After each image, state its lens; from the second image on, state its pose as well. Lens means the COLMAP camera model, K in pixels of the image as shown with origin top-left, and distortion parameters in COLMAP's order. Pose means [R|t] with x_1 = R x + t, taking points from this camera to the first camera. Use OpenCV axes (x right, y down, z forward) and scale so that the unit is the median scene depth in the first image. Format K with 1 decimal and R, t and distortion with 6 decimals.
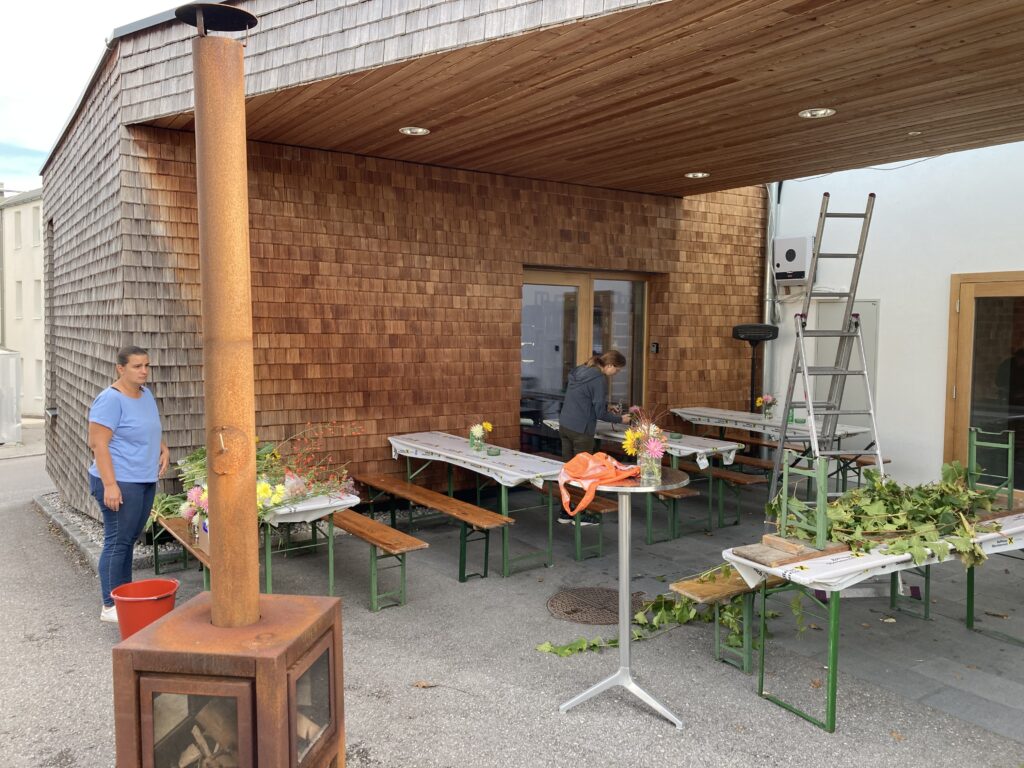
lens RADIAL K [[822.5, 0, 512.0], [0, 822.5, 384.0], [0, 0, 1]] dist [0.037233, -0.053953]
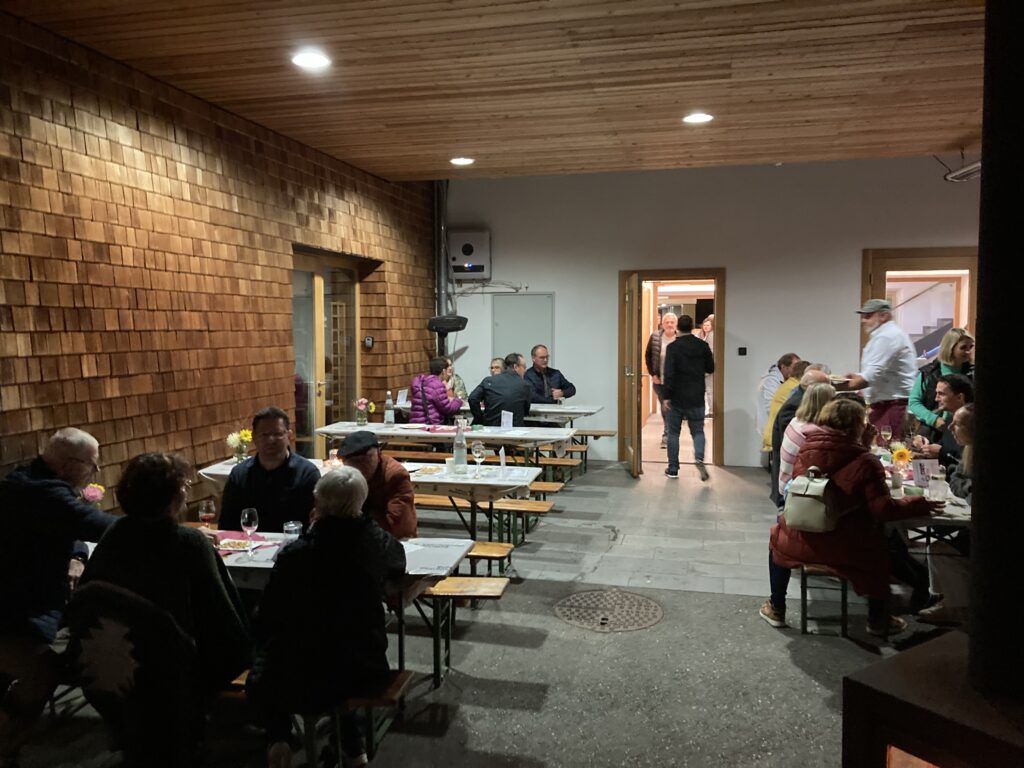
lens RADIAL K [[822.5, 0, 512.0], [0, 822.5, 384.0], [0, 0, 1]] dist [0.037233, -0.053953]
pose [[0.735559, -0.064249, 0.674407, -0.433024], [0.062510, 0.997683, 0.026870, -0.015313], [-0.674571, 0.022393, 0.737870, 0.271035]]
